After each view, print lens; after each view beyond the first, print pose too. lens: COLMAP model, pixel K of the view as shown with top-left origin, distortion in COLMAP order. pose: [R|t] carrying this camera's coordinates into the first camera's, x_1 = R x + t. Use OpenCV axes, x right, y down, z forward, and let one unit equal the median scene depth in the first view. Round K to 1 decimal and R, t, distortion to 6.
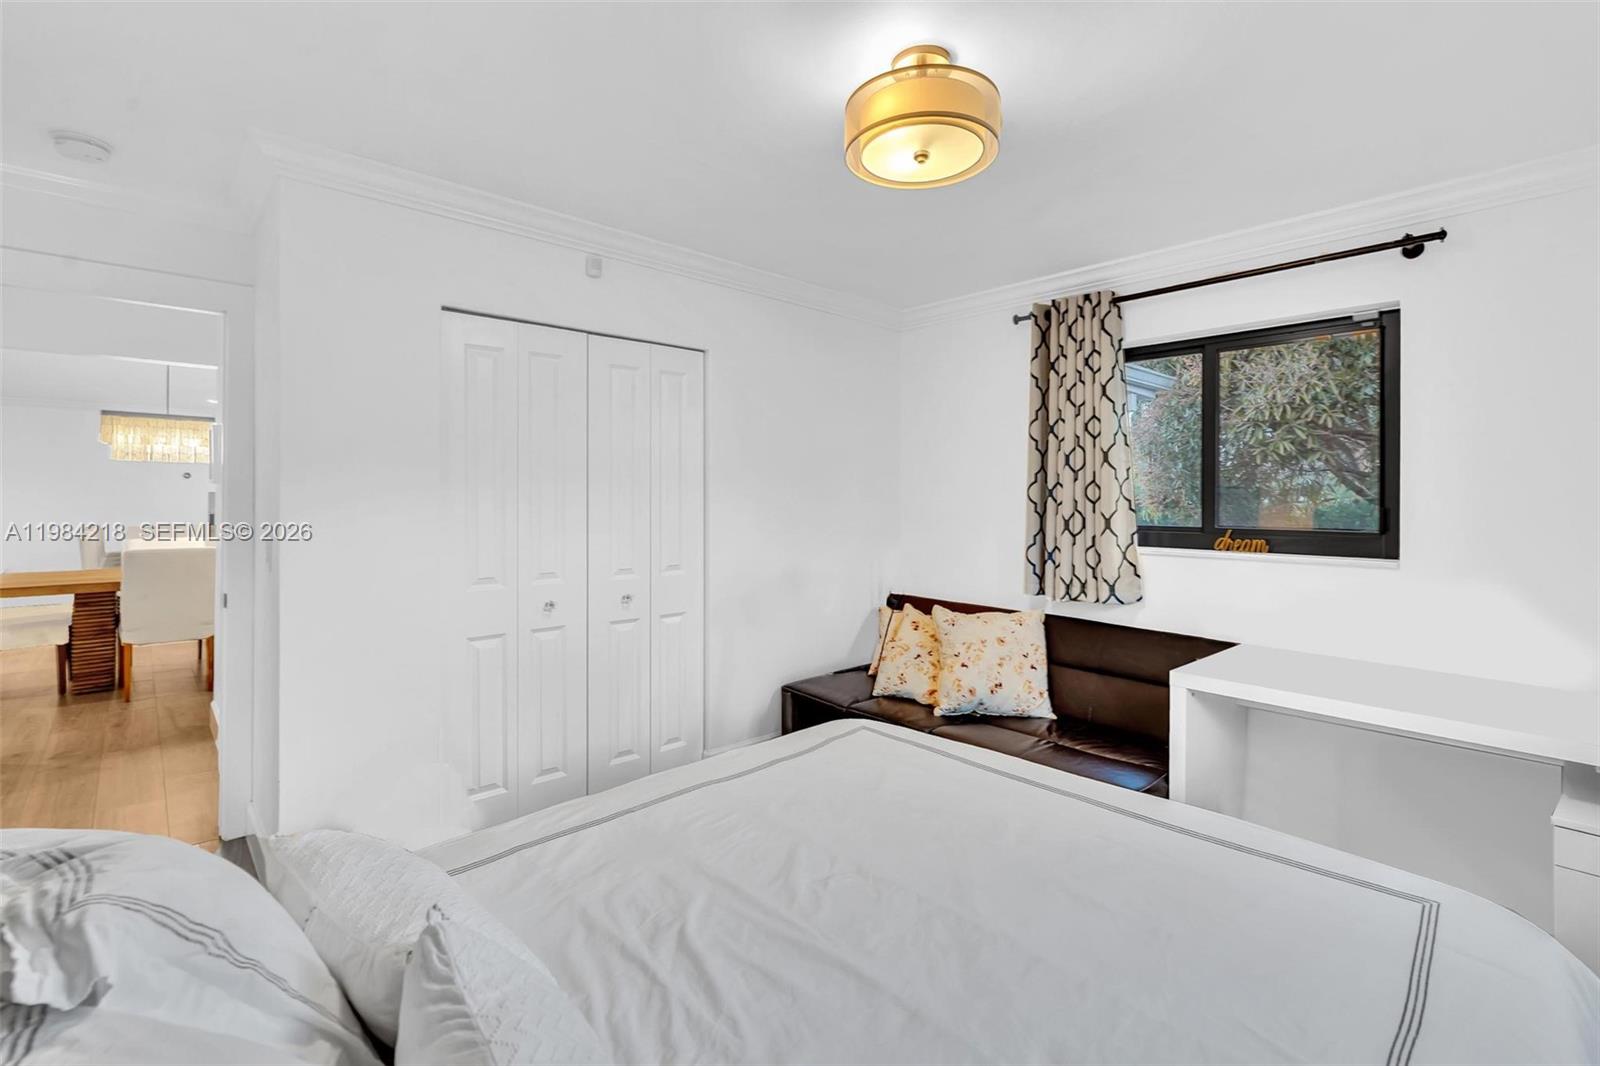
lens RADIAL K [[727.0, 0, 797.2], [0, 727.0, 507.4], [0, 0, 1]] dist [0.000831, 0.000262]
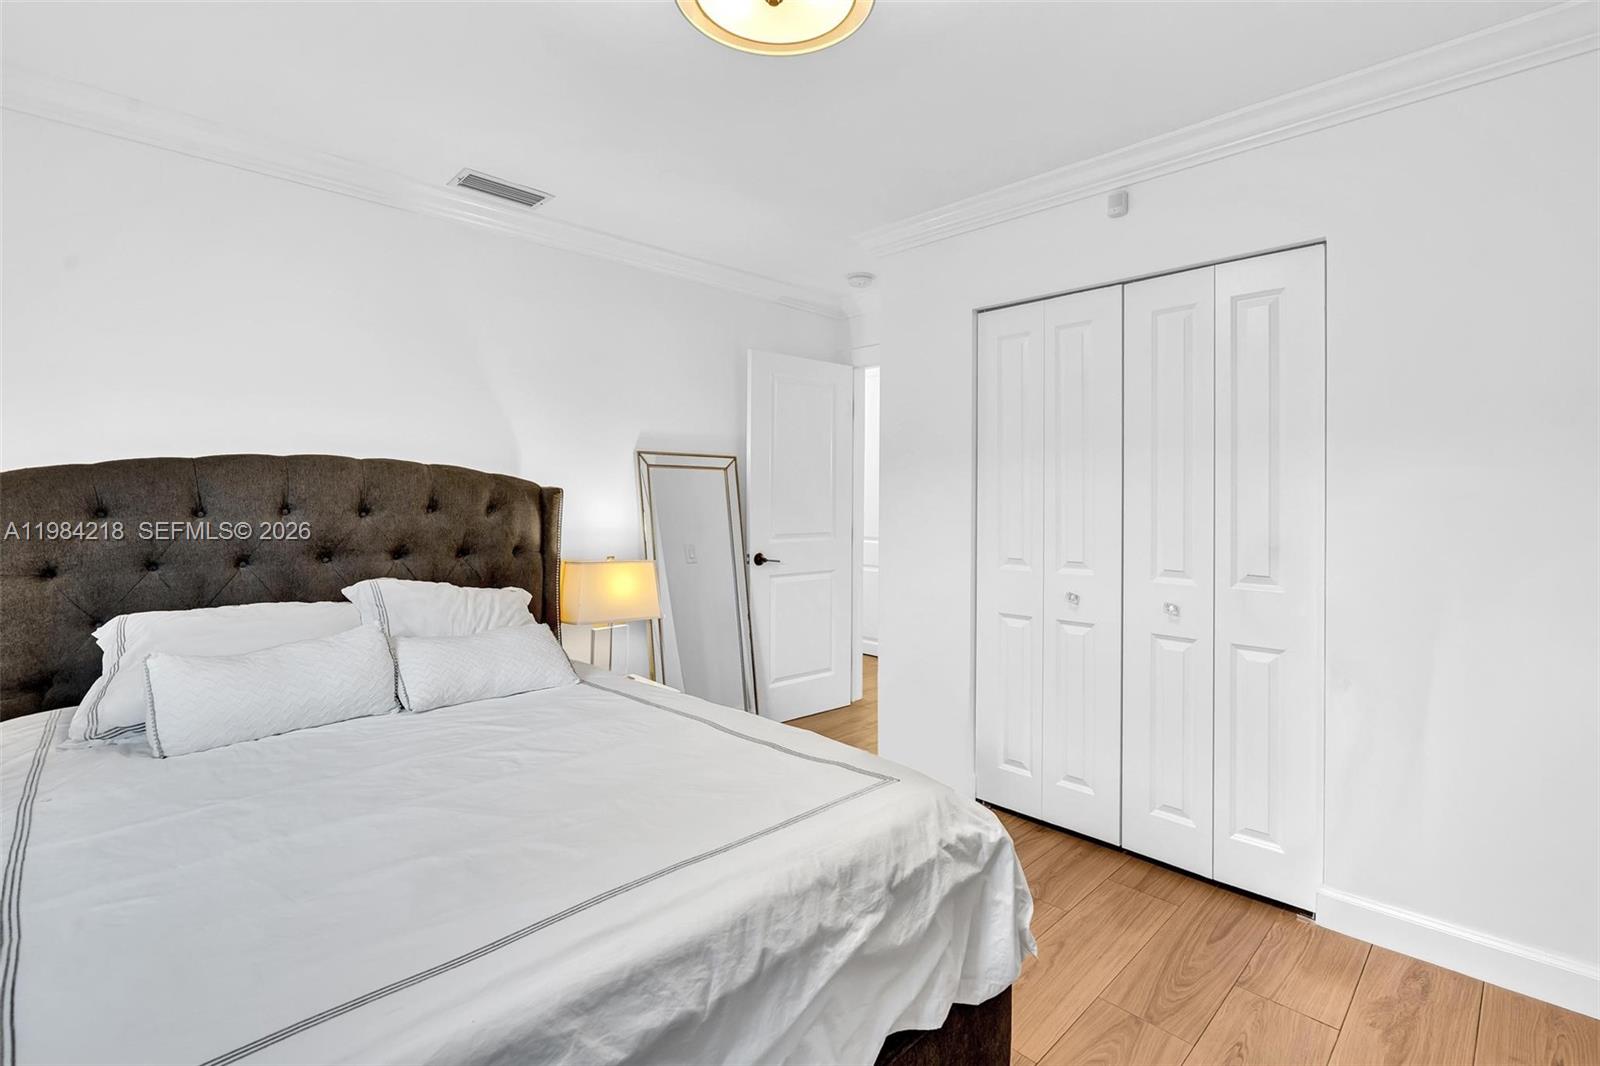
lens RADIAL K [[727.0, 0, 797.2], [0, 727.0, 507.4], [0, 0, 1]] dist [0.000831, 0.000262]
pose [[0.037121, 0.003854, -0.999303, 0.590600], [-0.017268, 0.999846, 0.003214, 0.025804], [0.999162, 0.017137, 0.037182, 0.644026]]
